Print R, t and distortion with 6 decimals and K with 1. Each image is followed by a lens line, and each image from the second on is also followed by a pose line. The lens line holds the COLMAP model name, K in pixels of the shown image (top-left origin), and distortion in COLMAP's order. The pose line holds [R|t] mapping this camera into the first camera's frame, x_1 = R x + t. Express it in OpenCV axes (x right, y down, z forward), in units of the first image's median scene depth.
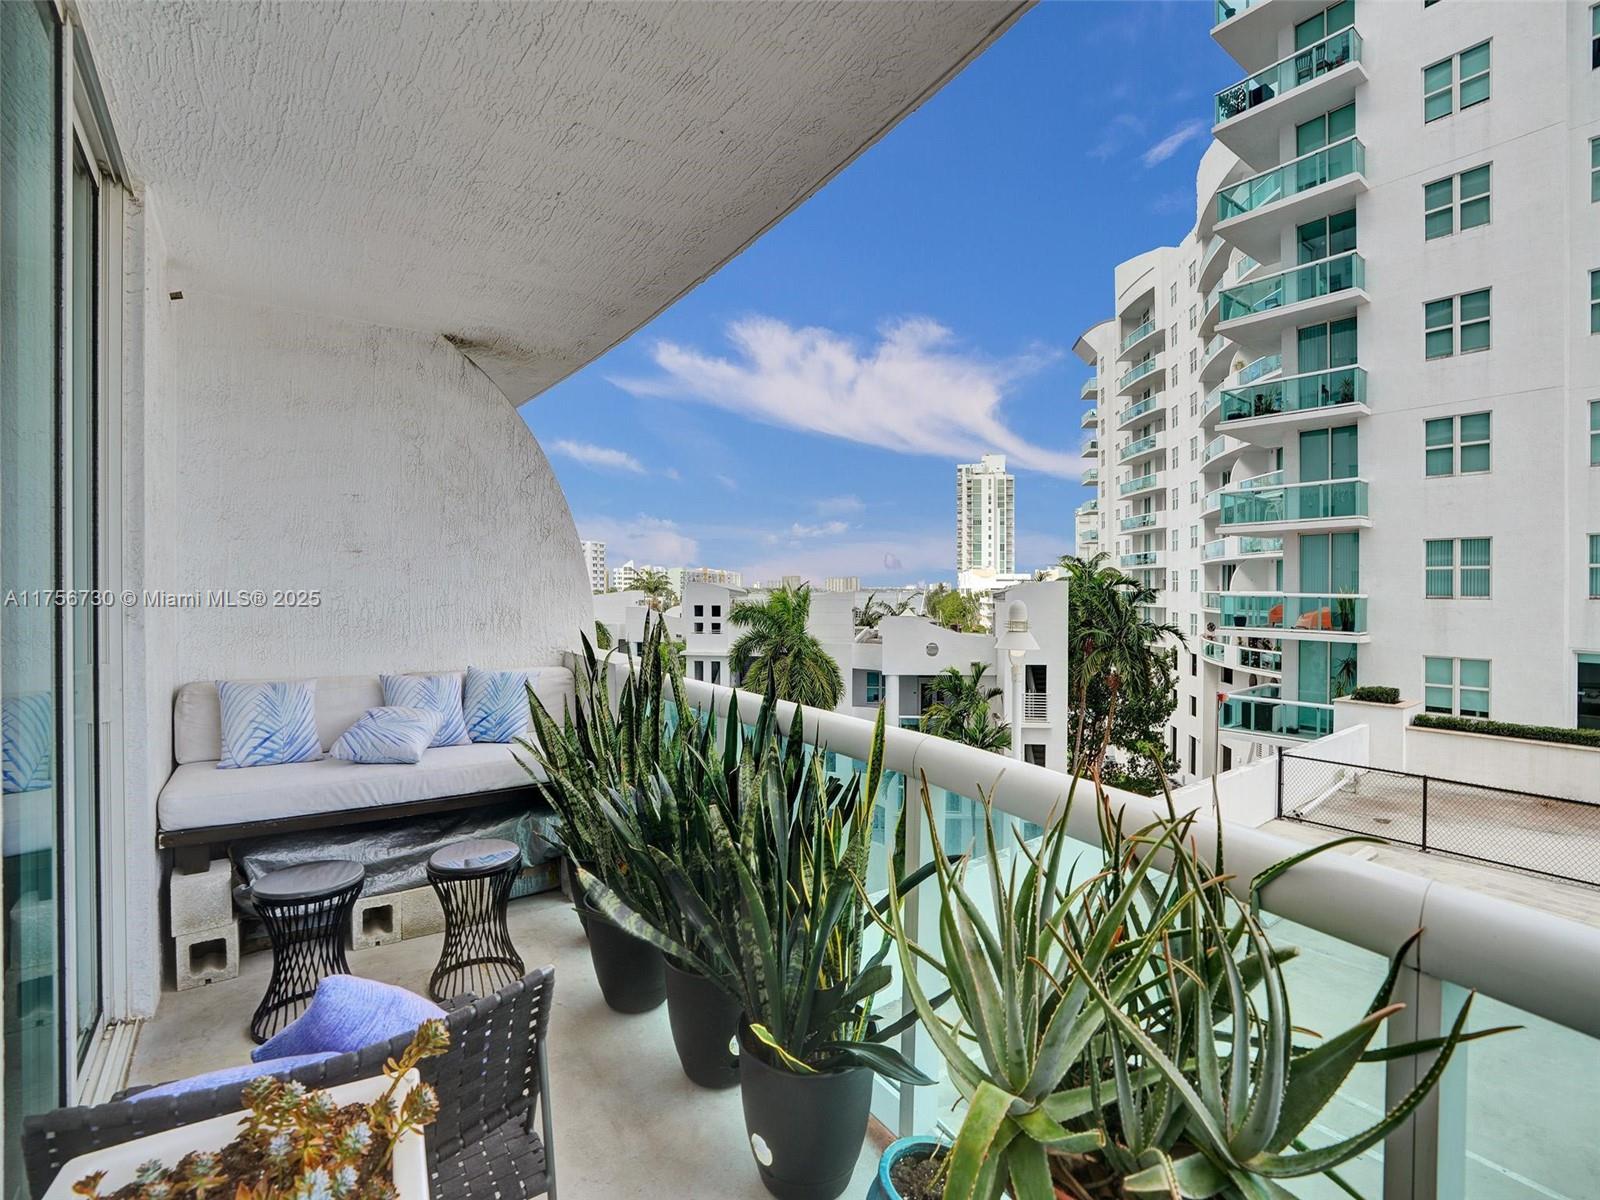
lens RADIAL K [[745.0, 0, 791.6], [0, 745.0, 589.8], [0, 0, 1]] dist [-0.061604, 0.020053]
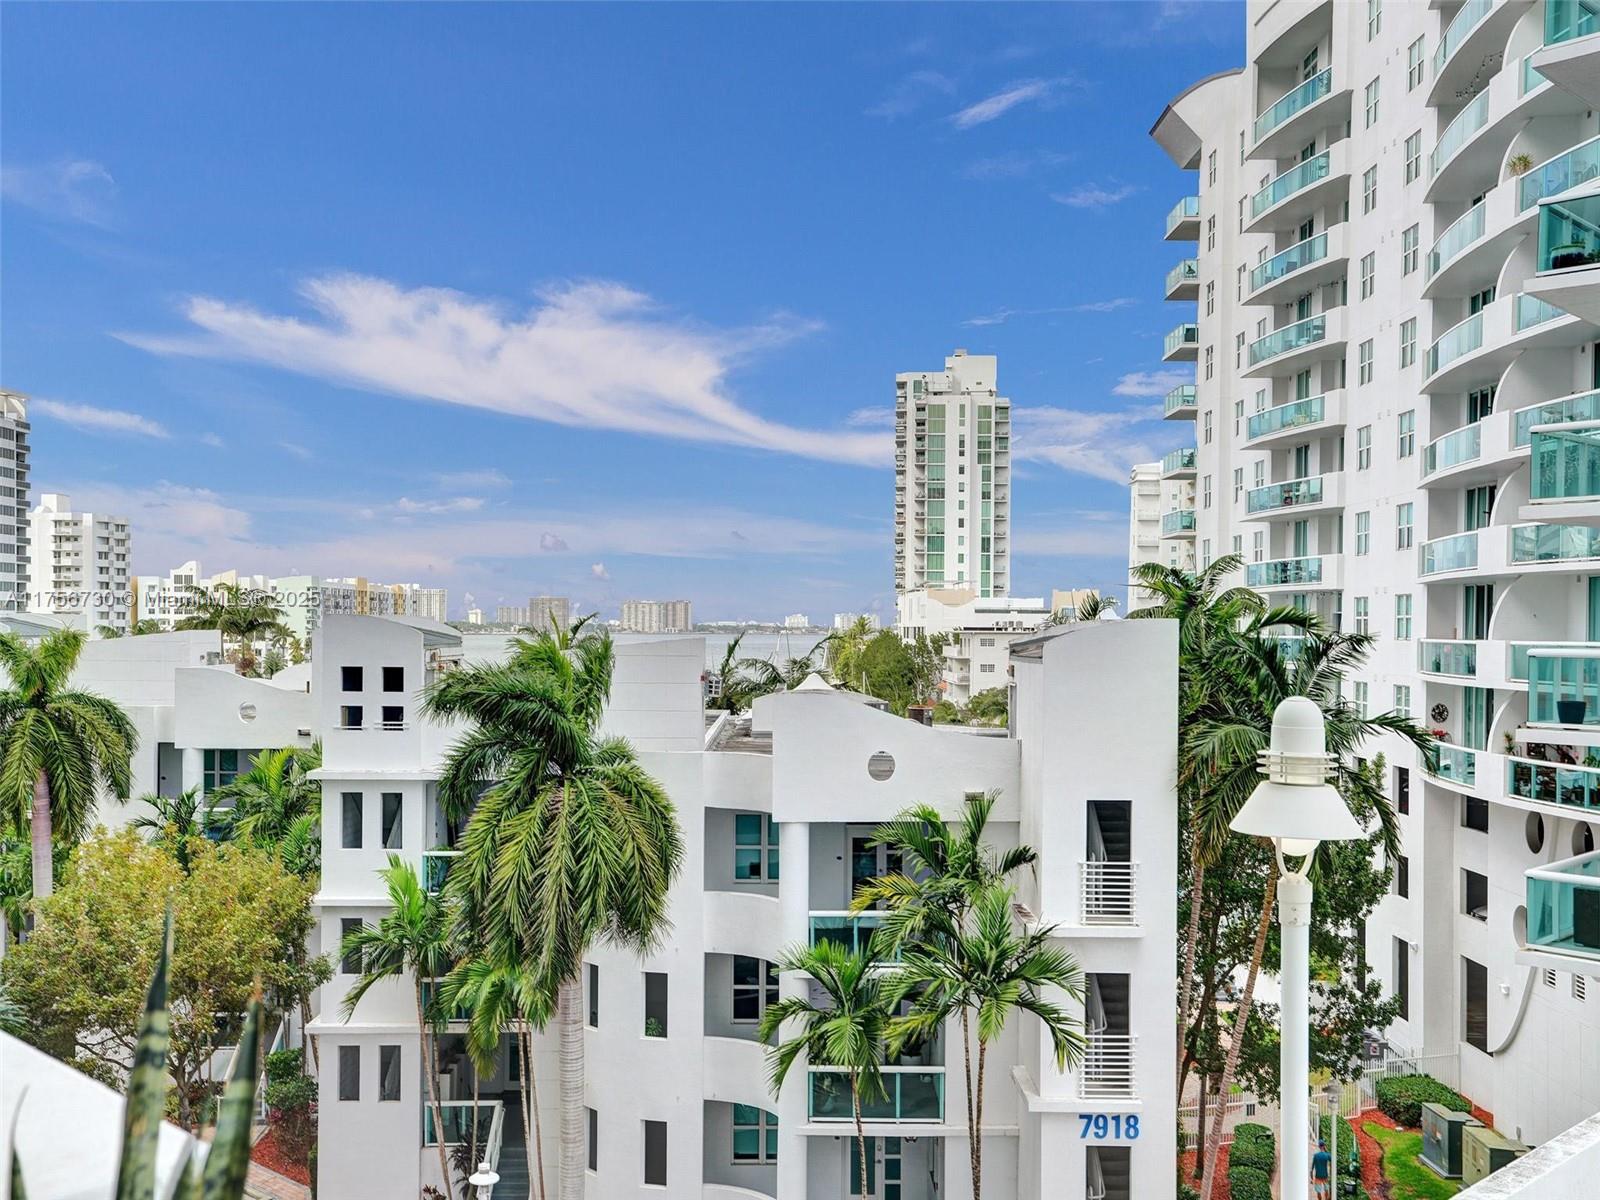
lens RADIAL K [[1537.8, 0, 804.6], [0, 1537.8, 640.0], [0, 0, 1]] dist [0.061923, 0.008880]
pose [[0.986742, 0.004374, 0.162239, -0.010788], [-0.005686, 0.999955, 0.007623, -0.003622], [-0.162198, -0.008444, 0.986722, 0.063528]]
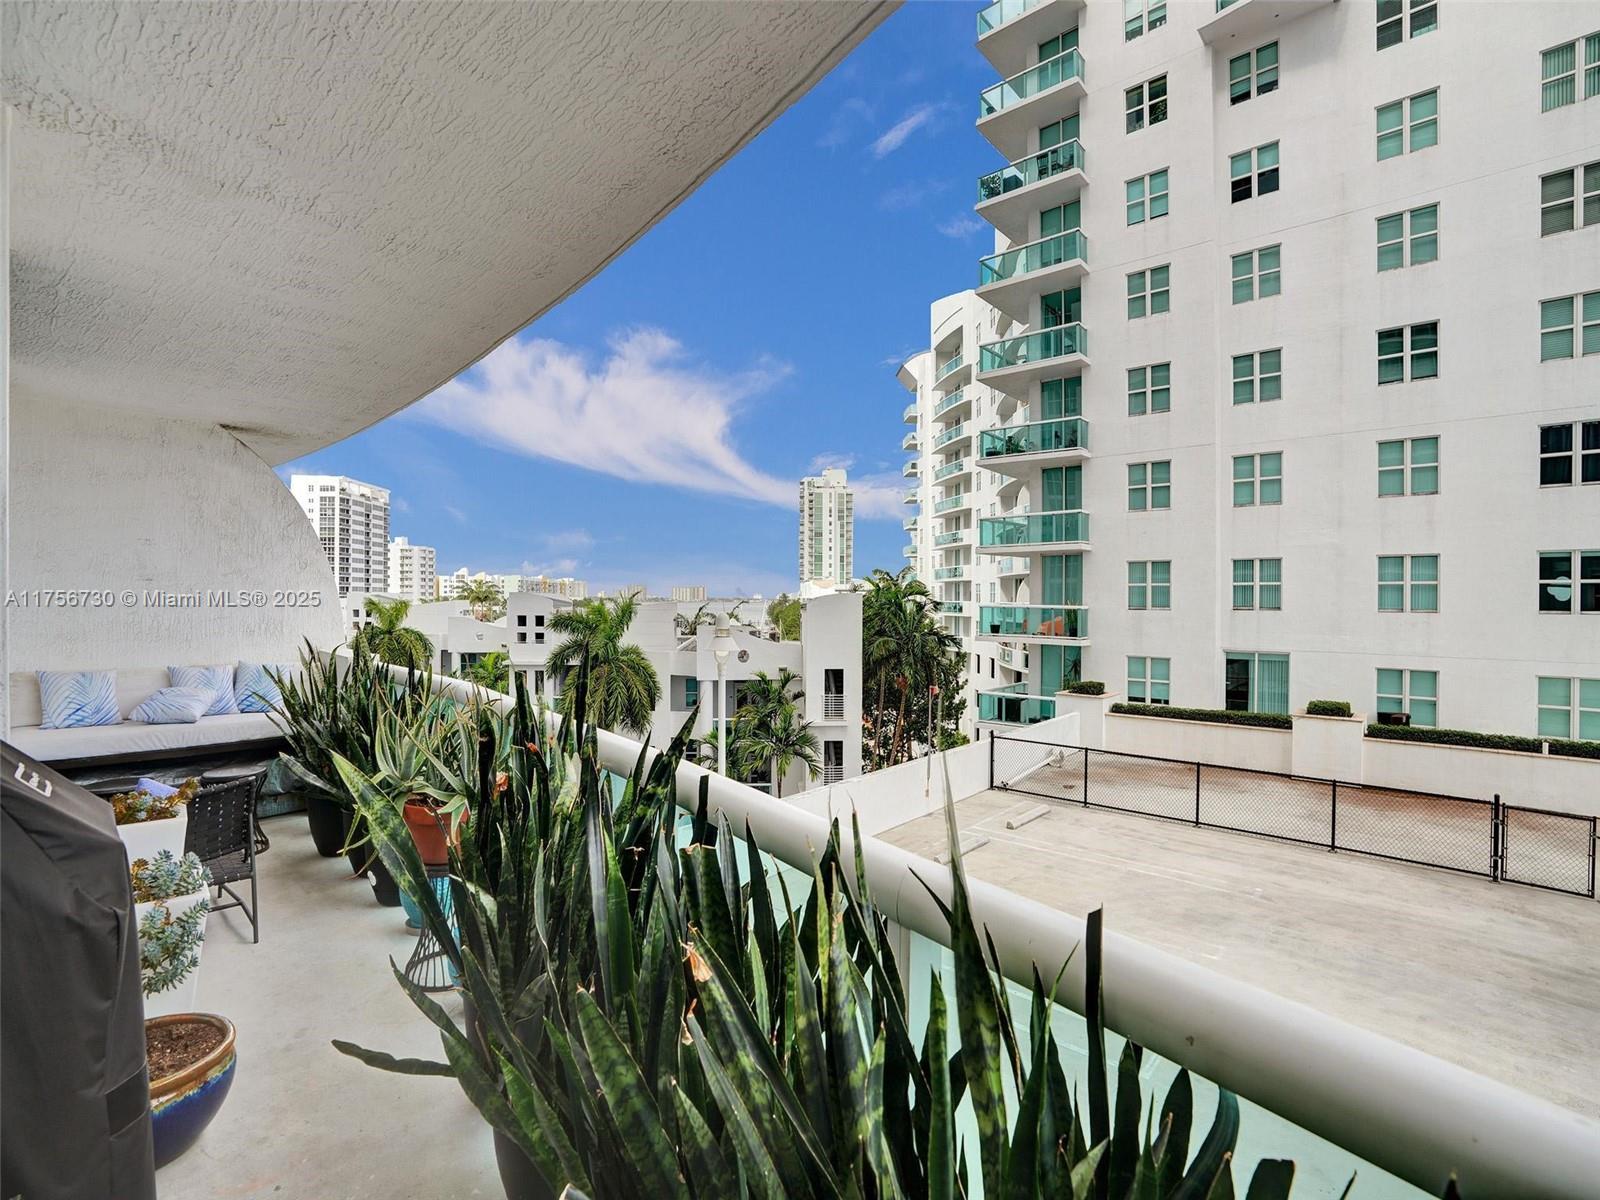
lens RADIAL K [[750.4, 0, 800.0], [0, 750.4, 600.0], [0, 0, 1]] dist [-0.067143, 0.029141]
pose [[0.978056, 0.002142, 0.208332, 0.036827], [-0.002379, 0.999997, 0.000890, -0.001957], [-0.208329, -0.001366, 0.978058, -0.067528]]
